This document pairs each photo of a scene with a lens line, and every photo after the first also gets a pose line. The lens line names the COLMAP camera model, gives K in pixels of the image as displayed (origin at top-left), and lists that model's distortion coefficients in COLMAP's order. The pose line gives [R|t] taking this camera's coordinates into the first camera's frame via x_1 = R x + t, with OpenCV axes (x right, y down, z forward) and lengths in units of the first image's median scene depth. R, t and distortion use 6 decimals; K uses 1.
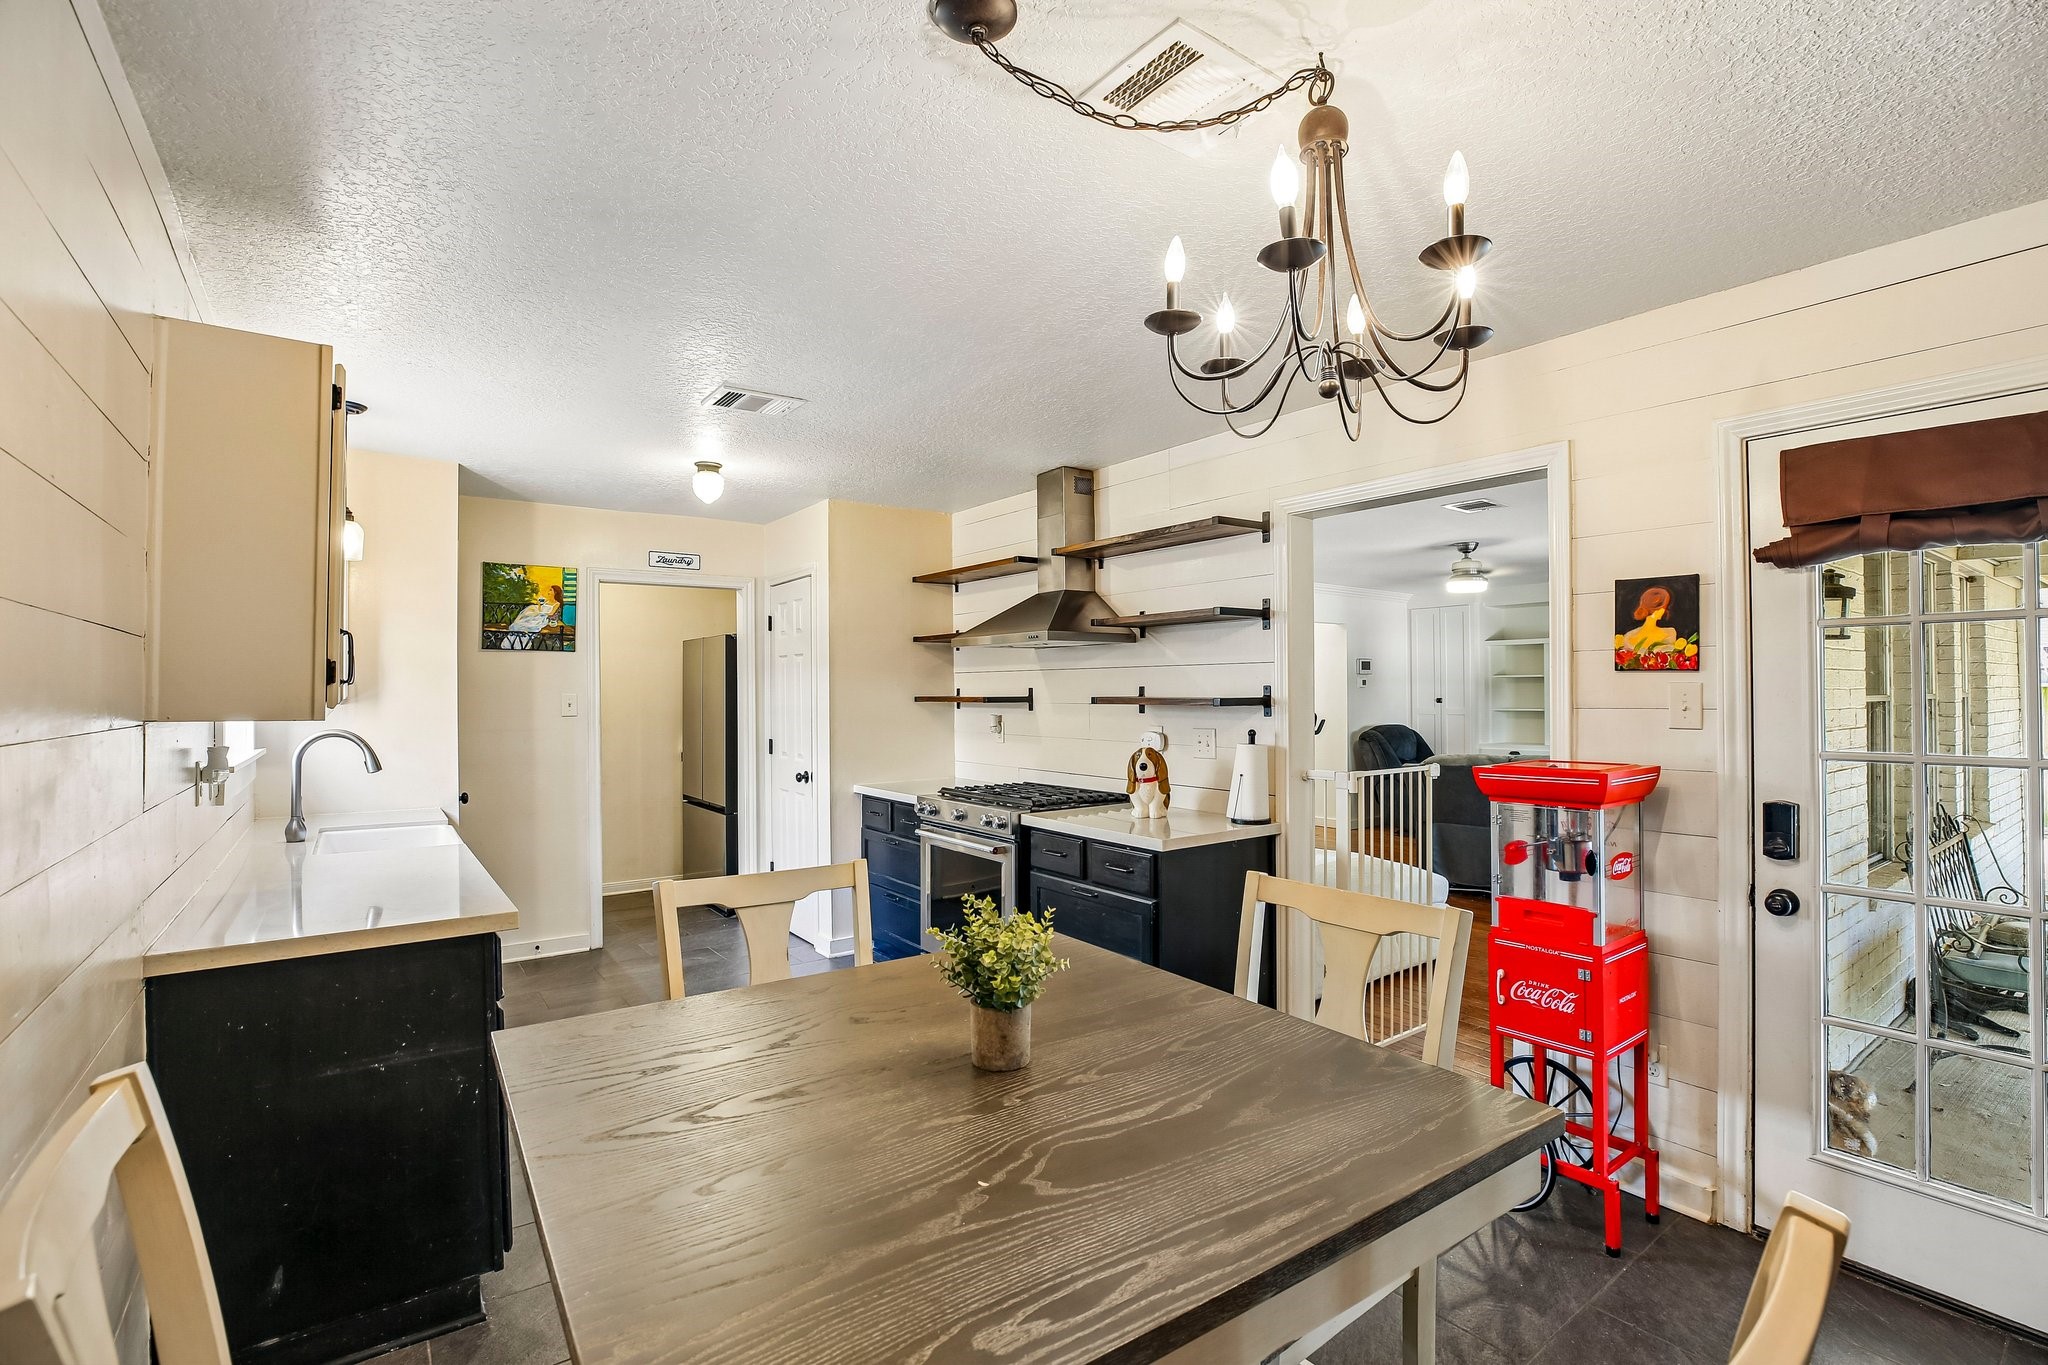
lens RADIAL K [[932.4, 0, 1018.0], [0, 932.4, 686.5], [0, 0, 1]] dist [-0.031947, 0.004748]
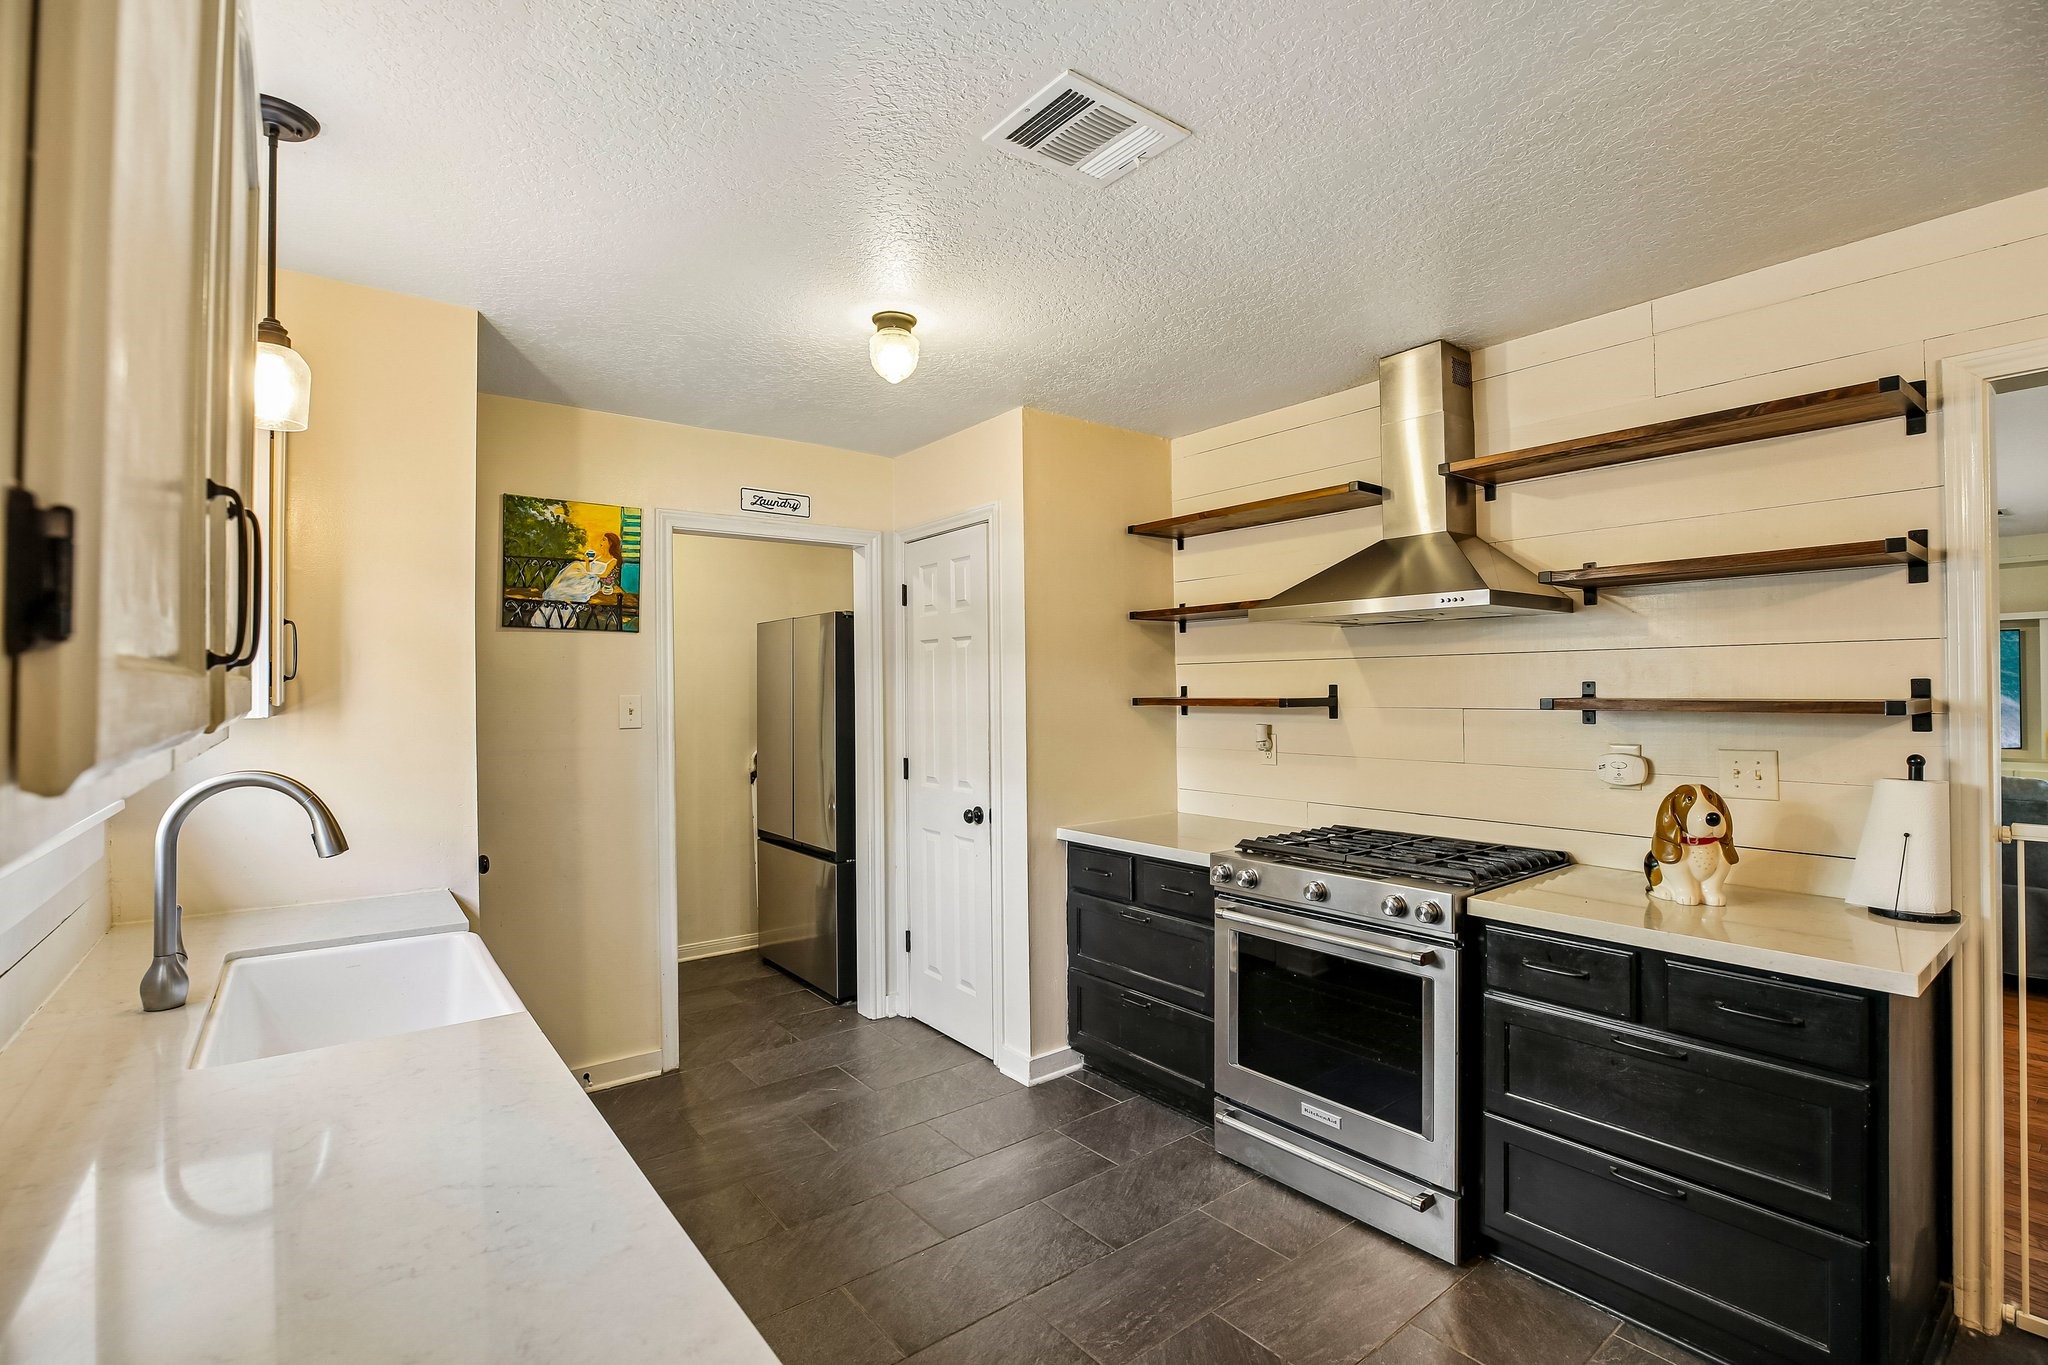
lens RADIAL K [[932.4, 0, 1023.7], [0, 932.4, 689.3], [0, 0, 1]] dist [-0.031947, 0.004748]
pose [[0.999453, -0.001754, 0.033016, -0.229283], [0.001668, 0.999995, 0.002636, 0.002619], [-0.033020, -0.002580, 0.999451, 0.328701]]
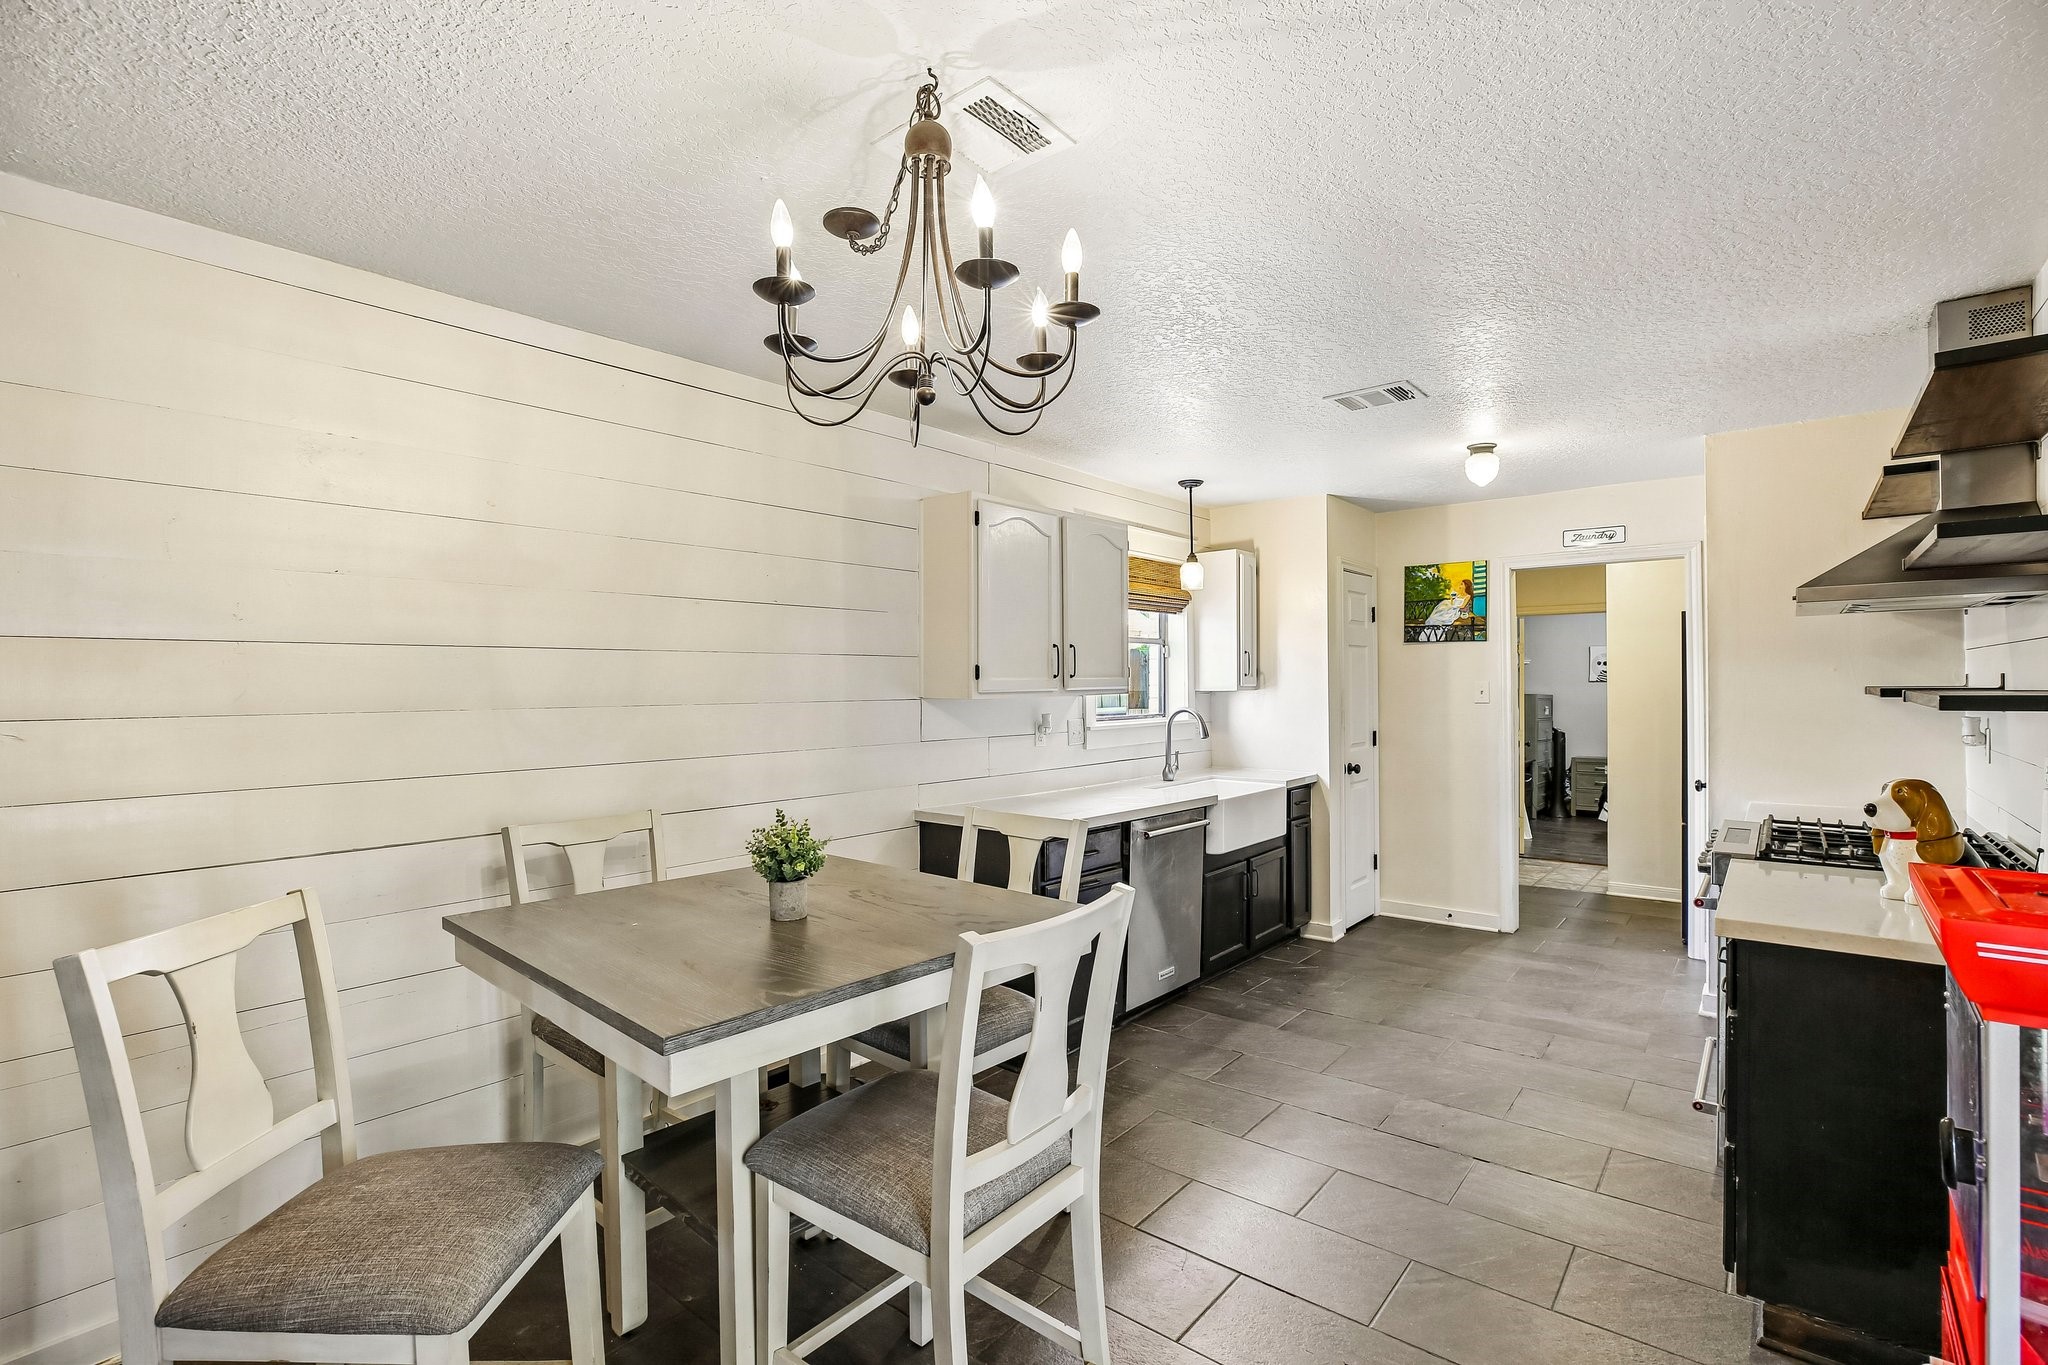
lens RADIAL K [[932.4, 0, 1021.6], [0, 932.4, 676.1], [0, 0, 1]] dist [-0.031947, 0.004748]
pose [[0.255228, -0.002450, -0.966878, 0.406138], [0.011247, 0.999937, 0.000435, -0.004451], [0.966815, -0.010985, 0.255240, 0.239857]]
